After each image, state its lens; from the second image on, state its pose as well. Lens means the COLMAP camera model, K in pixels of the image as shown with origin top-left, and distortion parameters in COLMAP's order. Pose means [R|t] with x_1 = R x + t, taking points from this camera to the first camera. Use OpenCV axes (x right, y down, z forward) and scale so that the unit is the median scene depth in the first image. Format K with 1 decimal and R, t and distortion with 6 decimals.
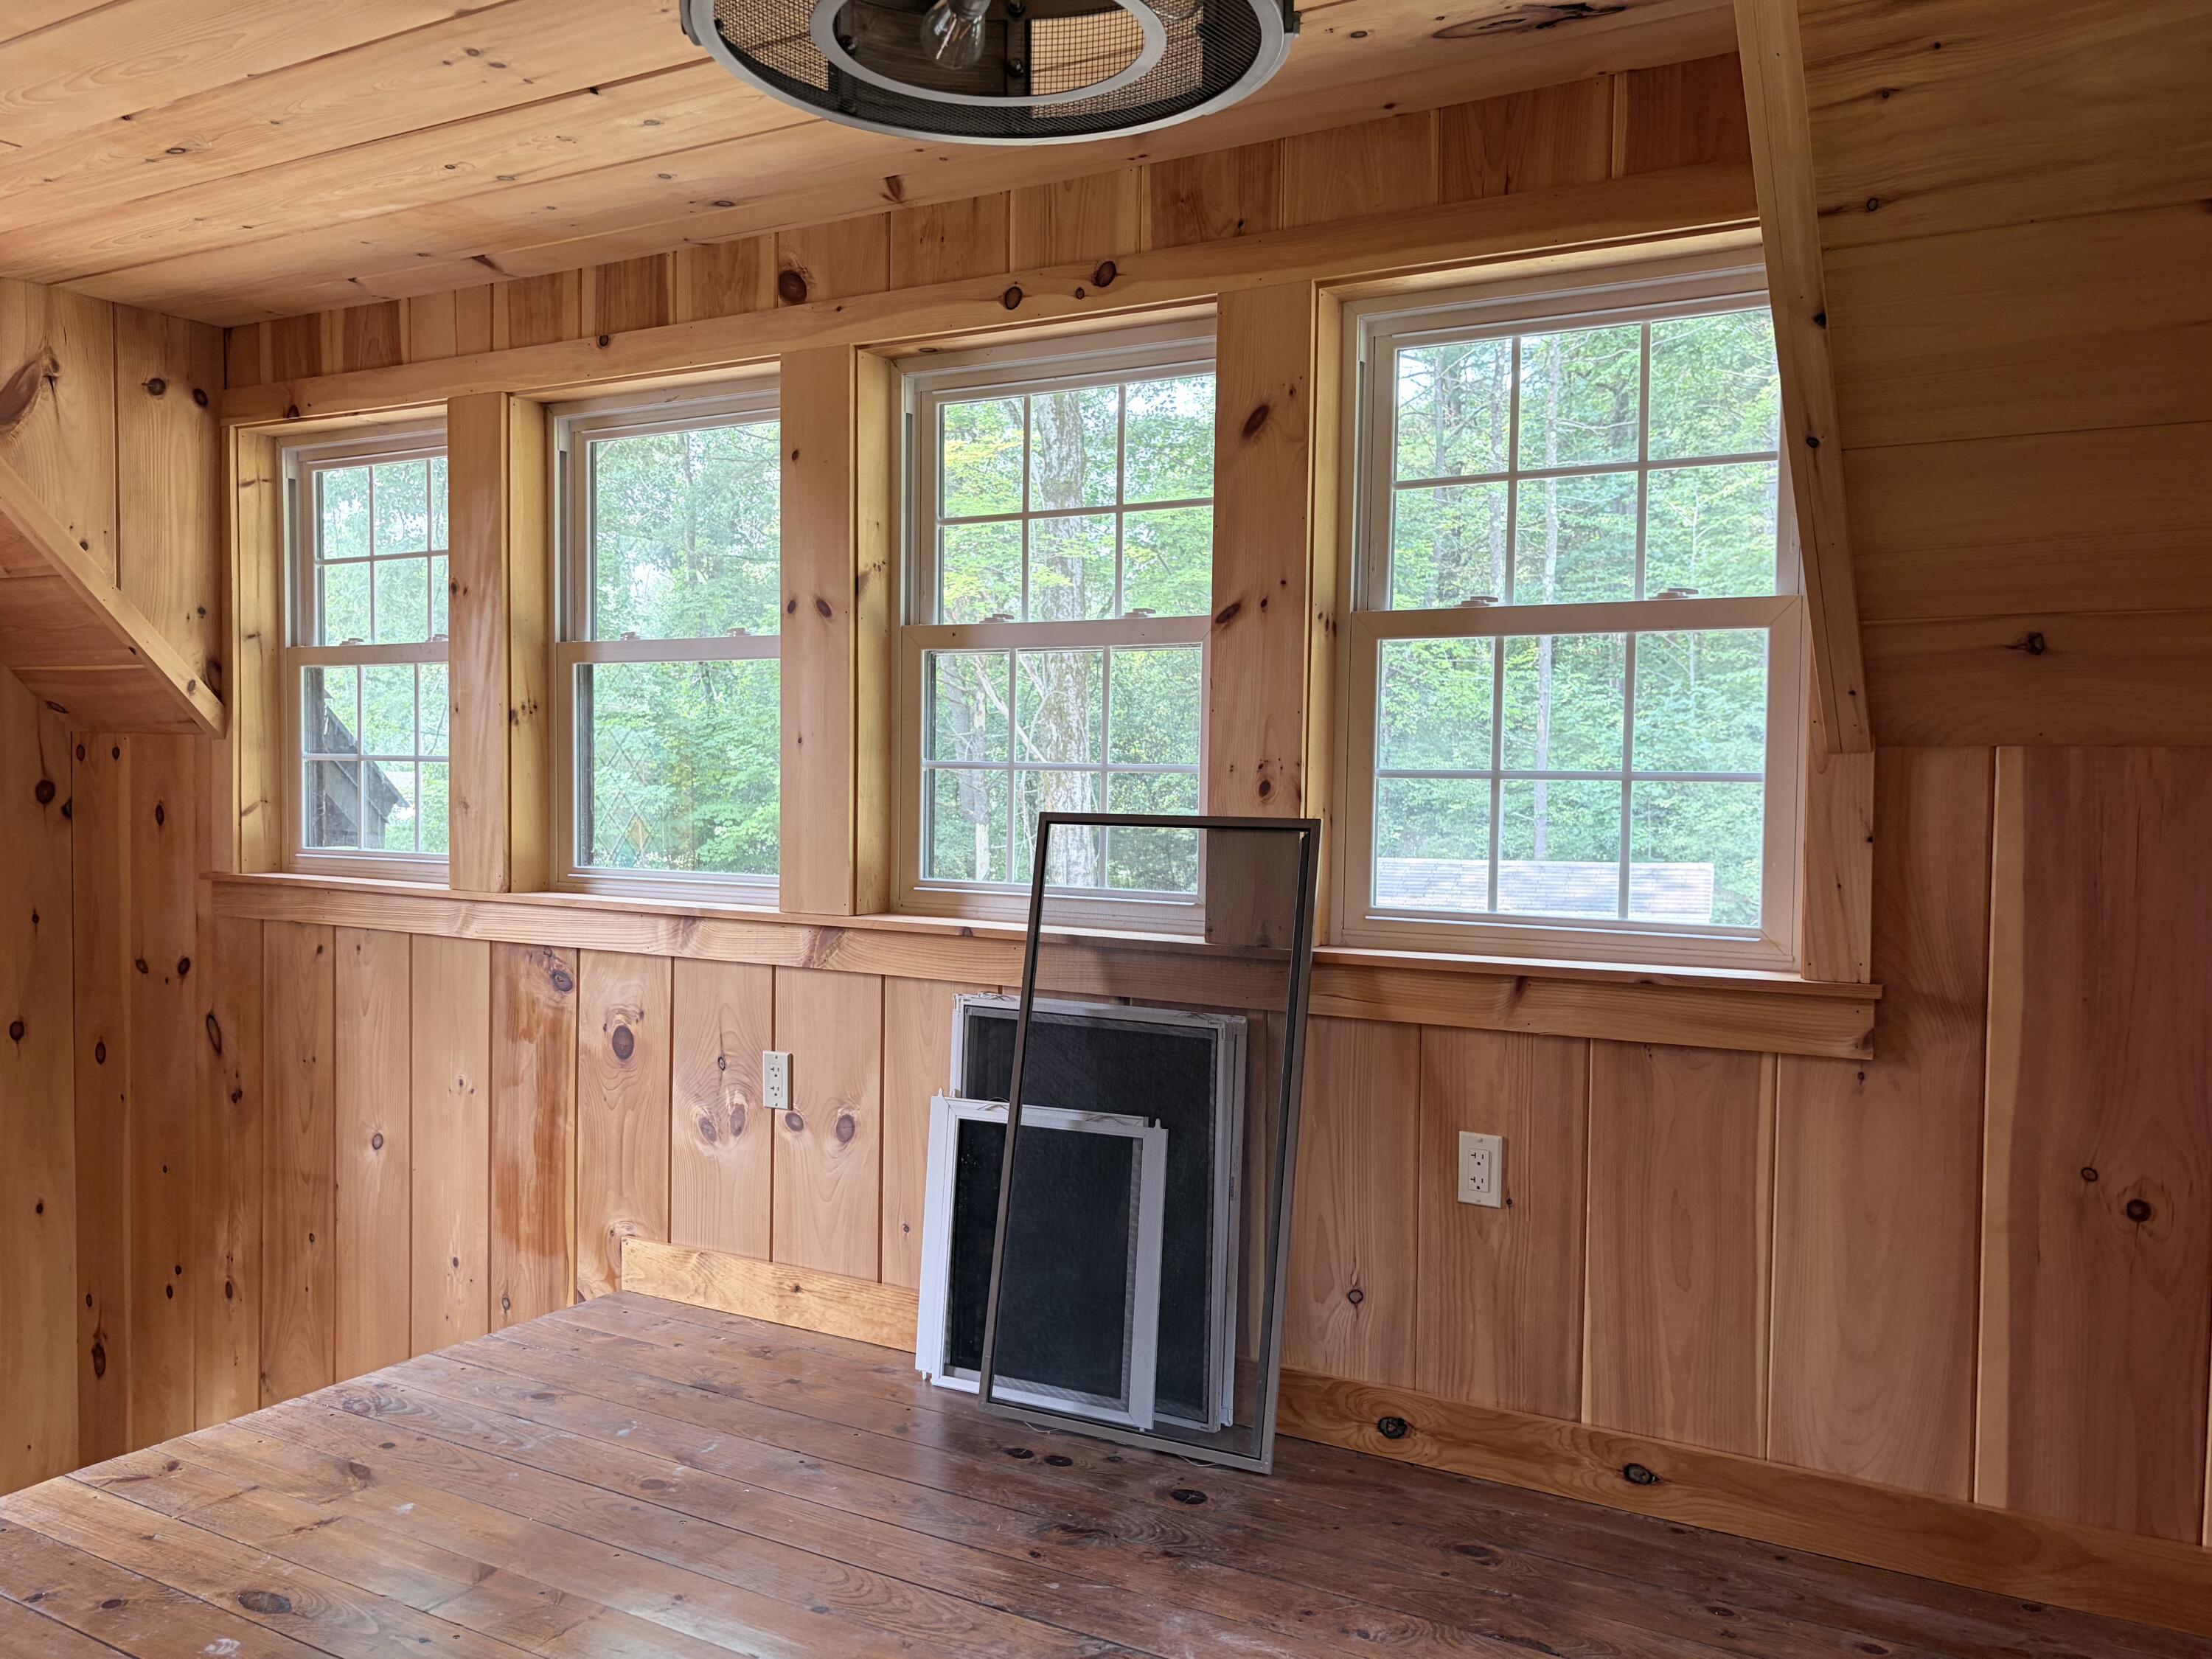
lens RADIAL K [[1799.5, 0, 1104.7], [0, 1799.5, 834.3], [0, 0, 1]] dist [0.092913, -0.192038]
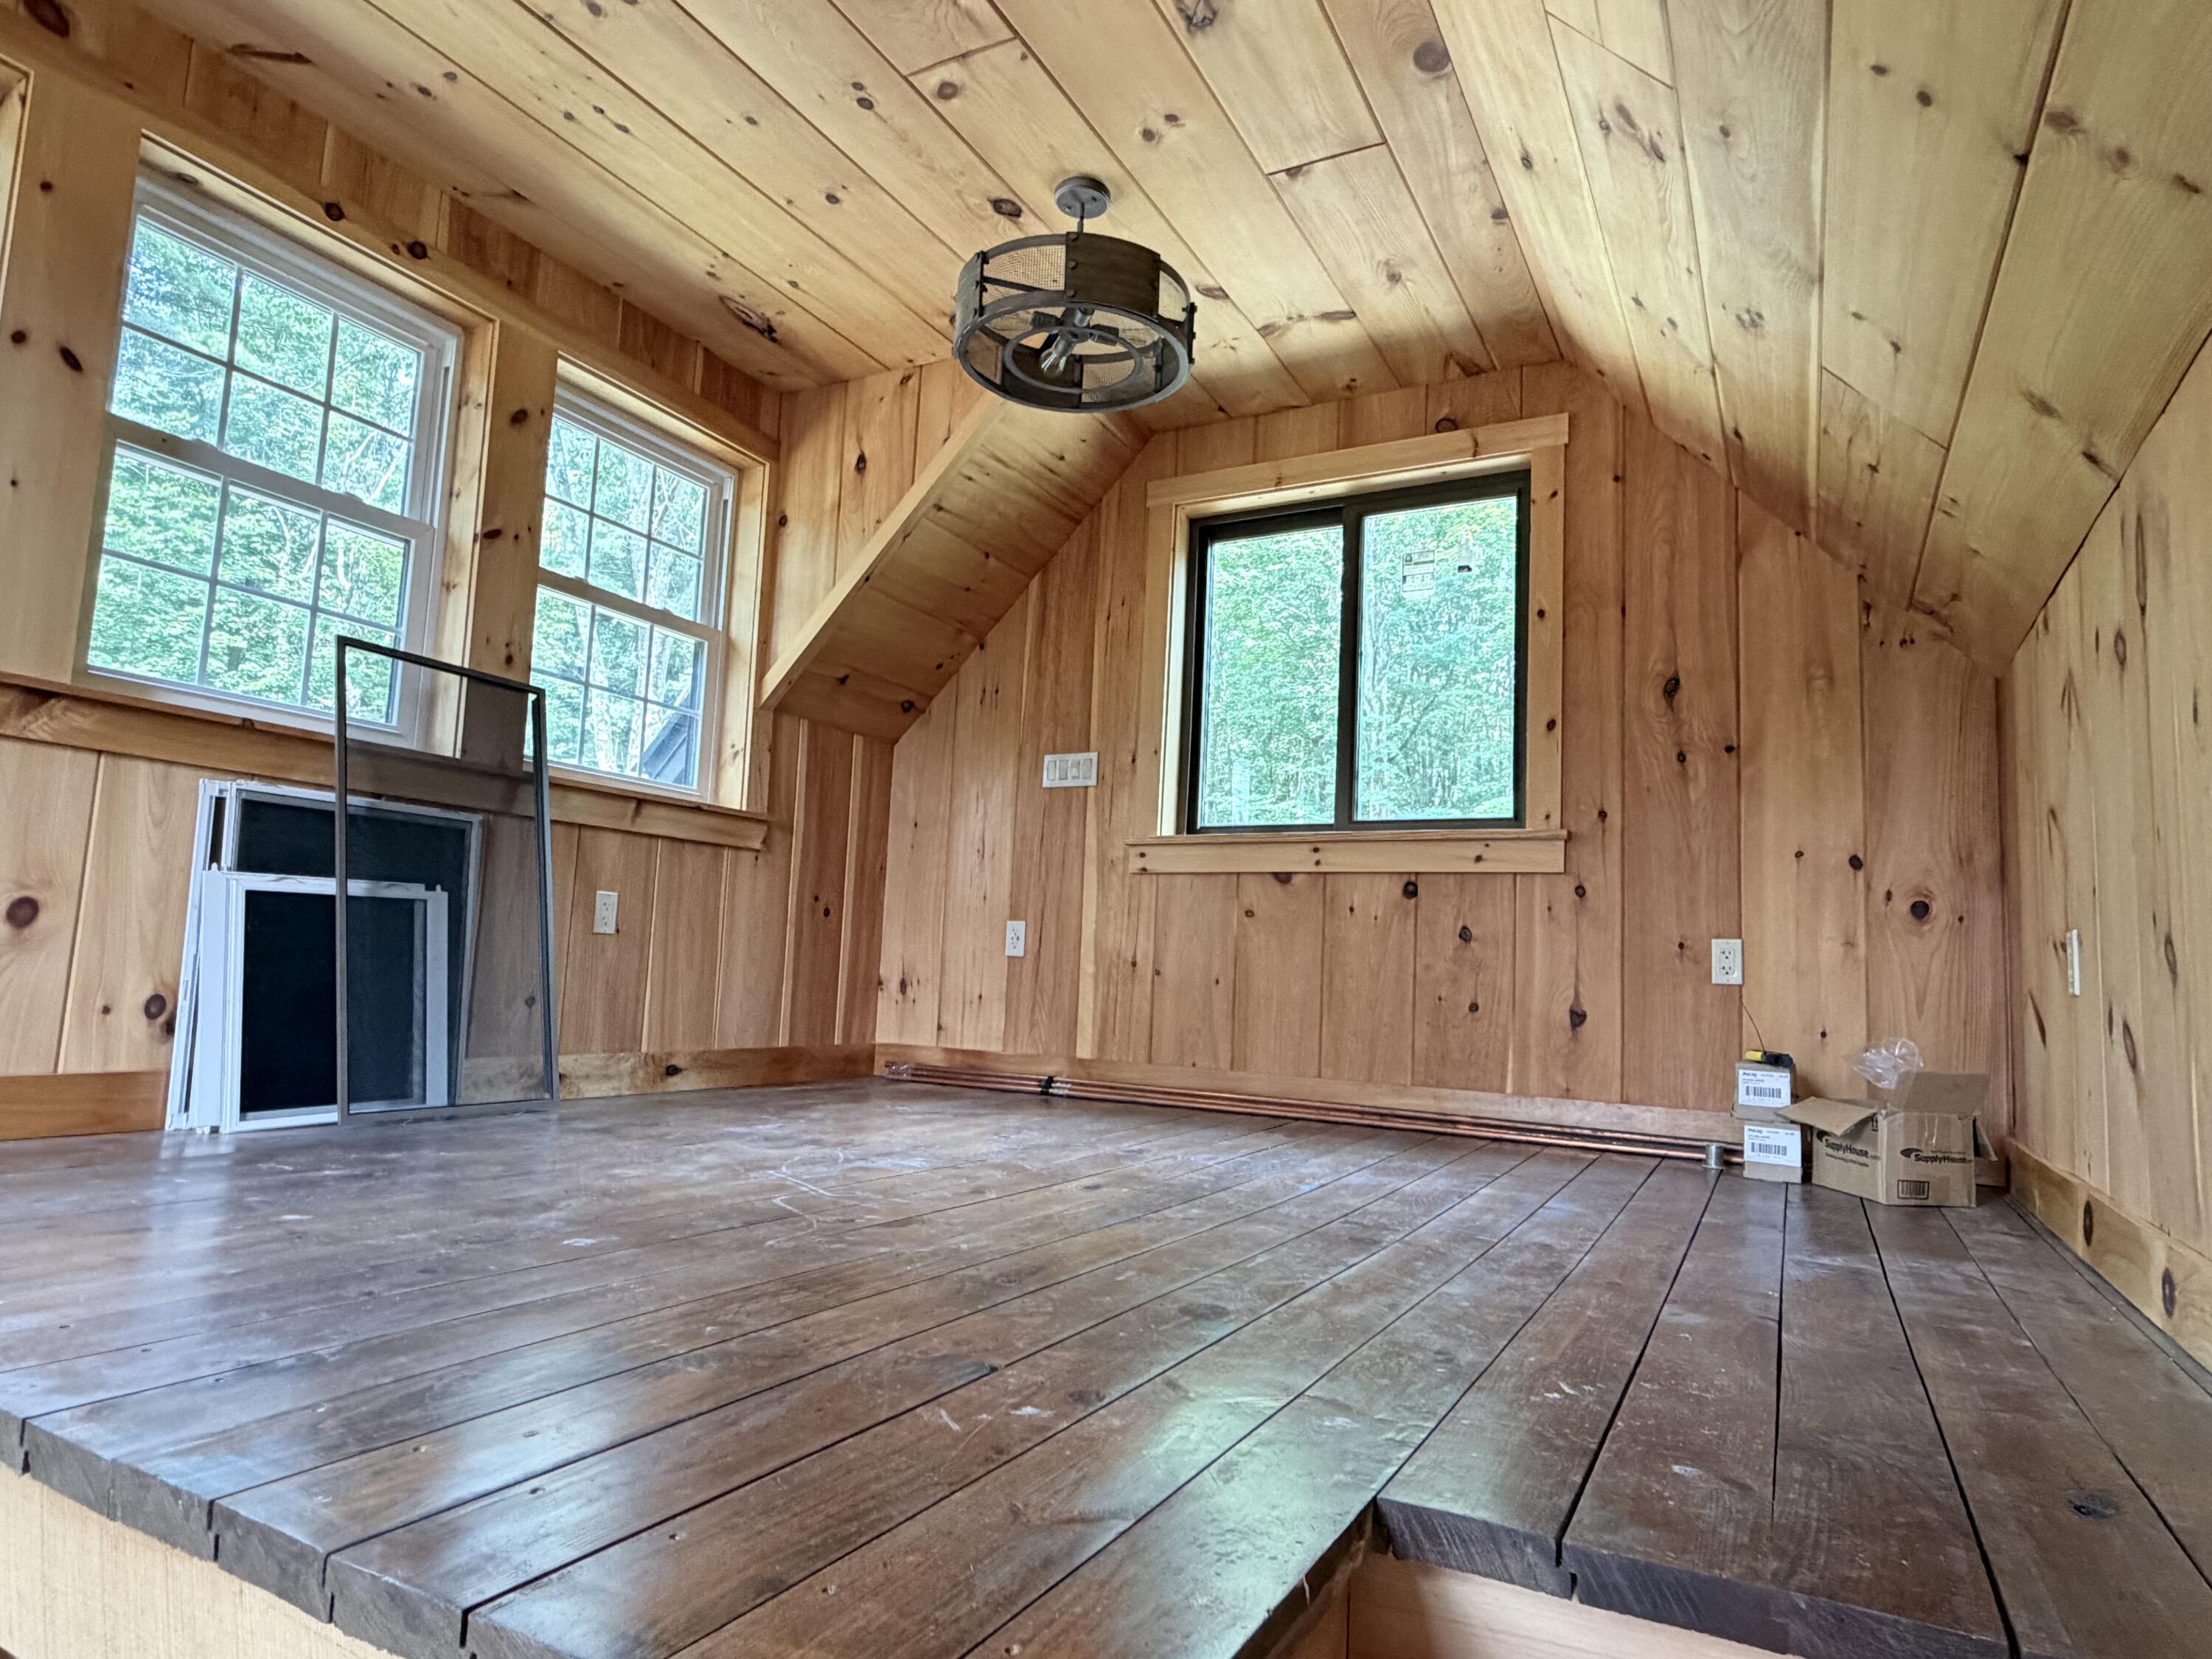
lens RADIAL K [[1278.2, 0, 1106.0], [0, 1278.2, 829.5], [0, 0, 1]] dist [0.000019, 0.002019]
pose [[-0.048362, 0.098517, 0.993960, -0.956016], [-0.009194, 0.995038, -0.099071, 0.210430], [-0.998788, -0.013930, -0.047216, 0.561537]]
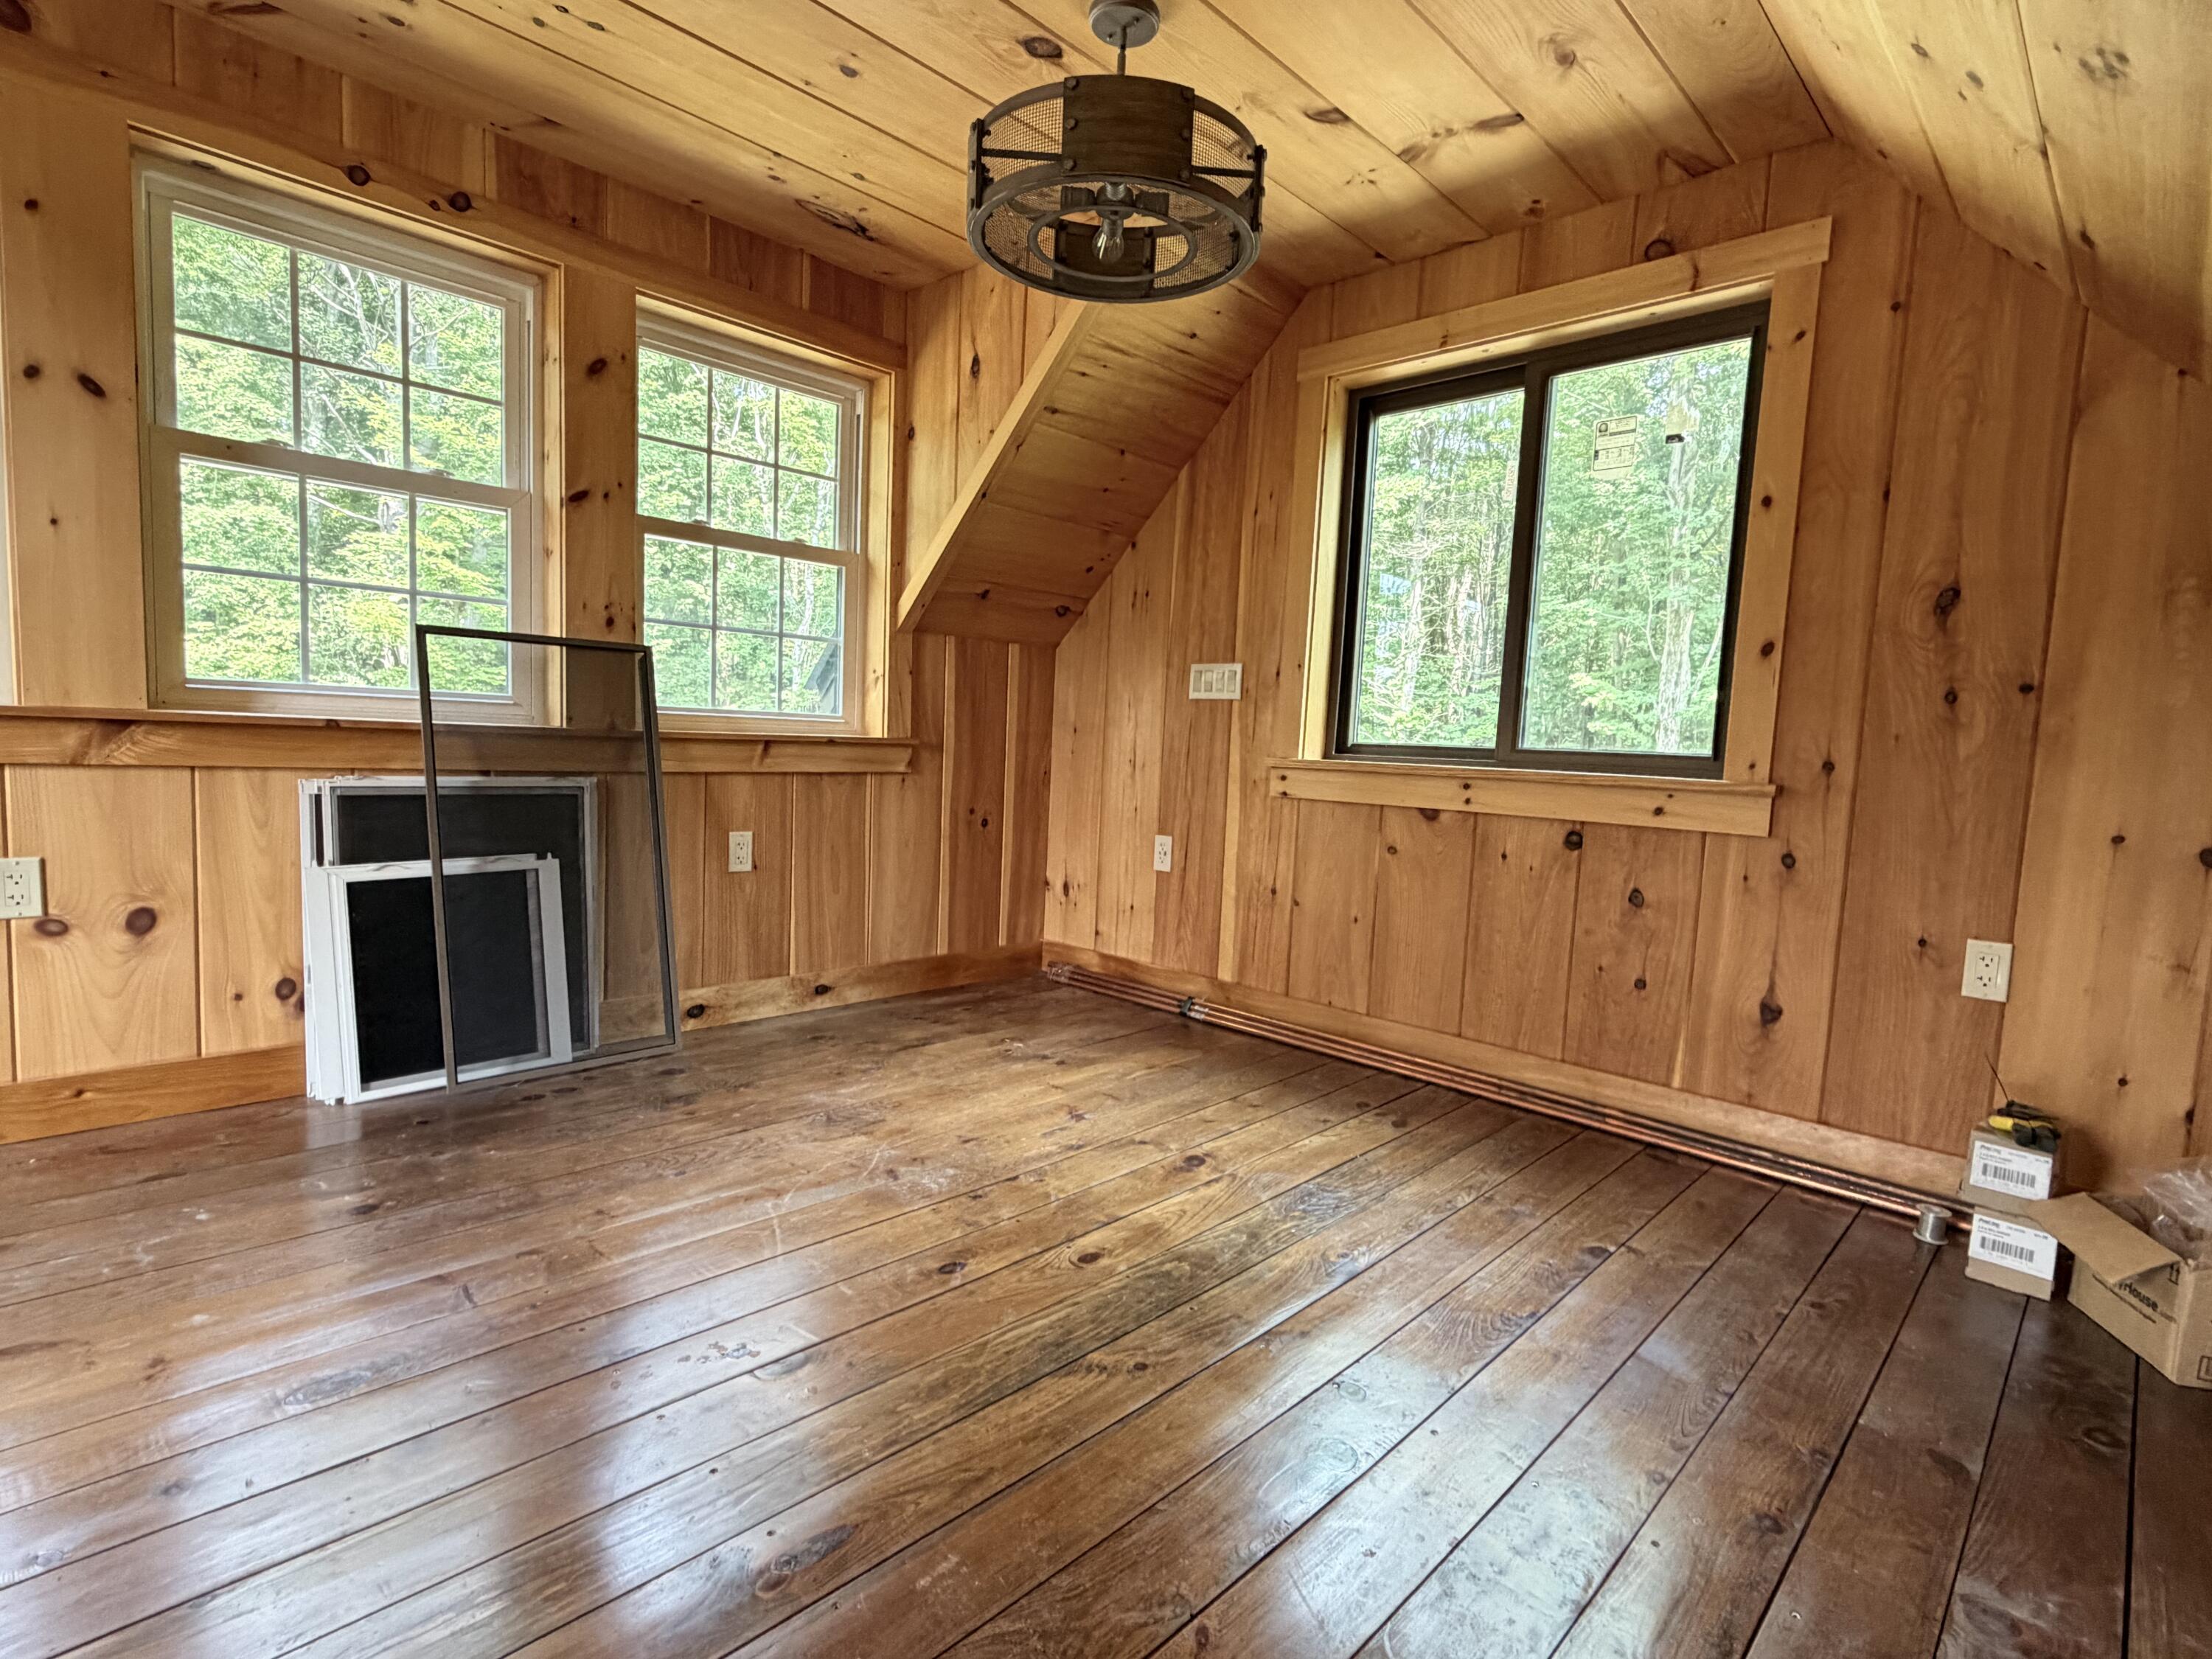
lens RADIAL K [[1101.5, 0, 1101.7], [0, 1101.5, 829.1], [0, 0, 1]] dist [0.001419, -0.000229]
pose [[0.223538, -0.083618, 0.971102, -0.722317], [-0.006510, 0.996163, 0.087275, 0.062935], [-0.974673, -0.025831, 0.222136, 0.394553]]
